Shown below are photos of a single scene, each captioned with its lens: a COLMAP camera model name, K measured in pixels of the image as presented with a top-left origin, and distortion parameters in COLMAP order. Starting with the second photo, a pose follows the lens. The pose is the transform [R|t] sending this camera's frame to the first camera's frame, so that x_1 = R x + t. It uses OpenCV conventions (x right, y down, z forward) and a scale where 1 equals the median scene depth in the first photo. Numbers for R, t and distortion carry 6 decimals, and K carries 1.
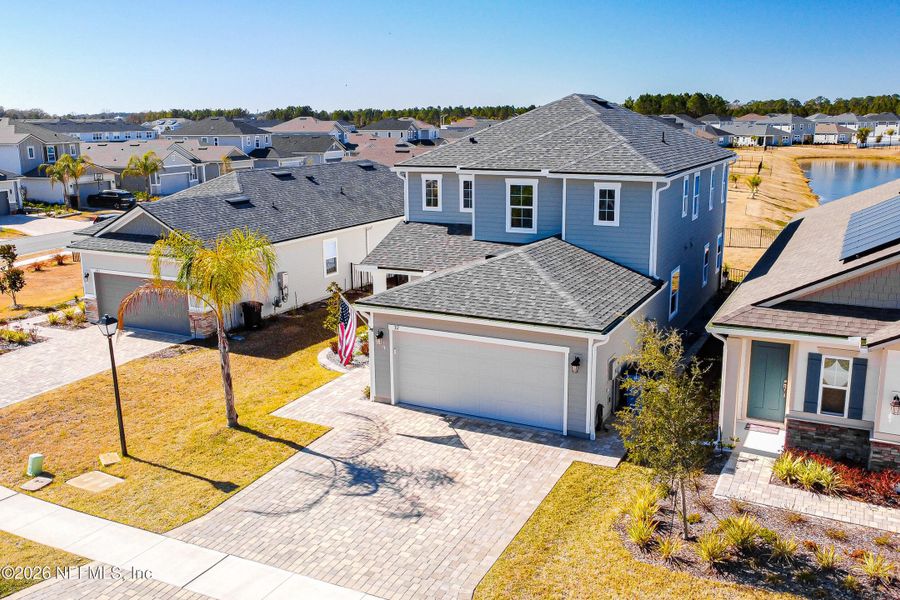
lens RADIAL K [[812.6, 0, 450.0], [0, 812.6, 300.0], [0, 0, 1]] dist [-0.000310, -0.002819]
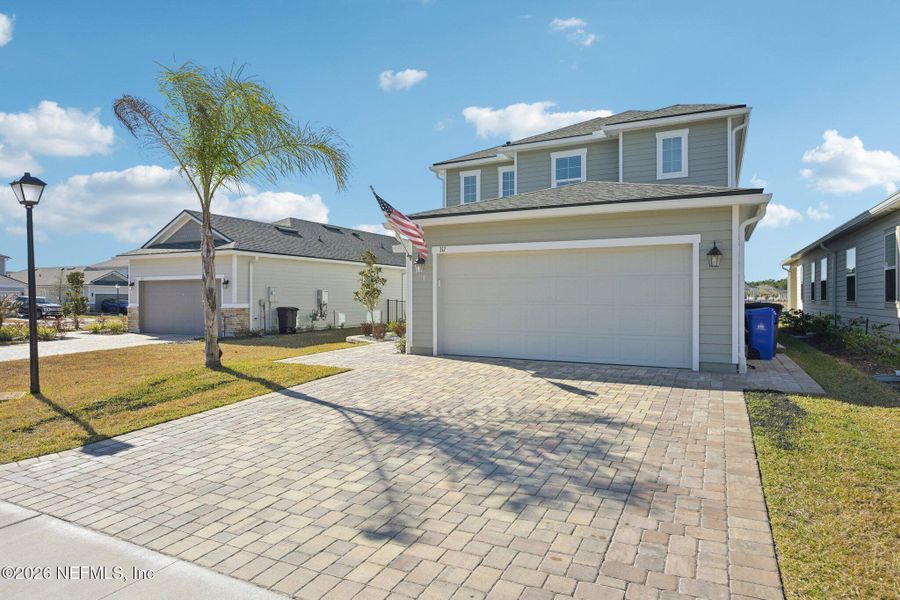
lens RADIAL K [[529.9, 0, 453.9], [0, 529.9, 298.5], [0, 0, 1]] dist [-0.014348, 0.000414]
pose [[0.999960, 0.008810, -0.001681, -0.052313], [-0.008966, 0.977730, -0.209673, 0.181027], [-0.000203, 0.209680, 0.977770, 0.503844]]
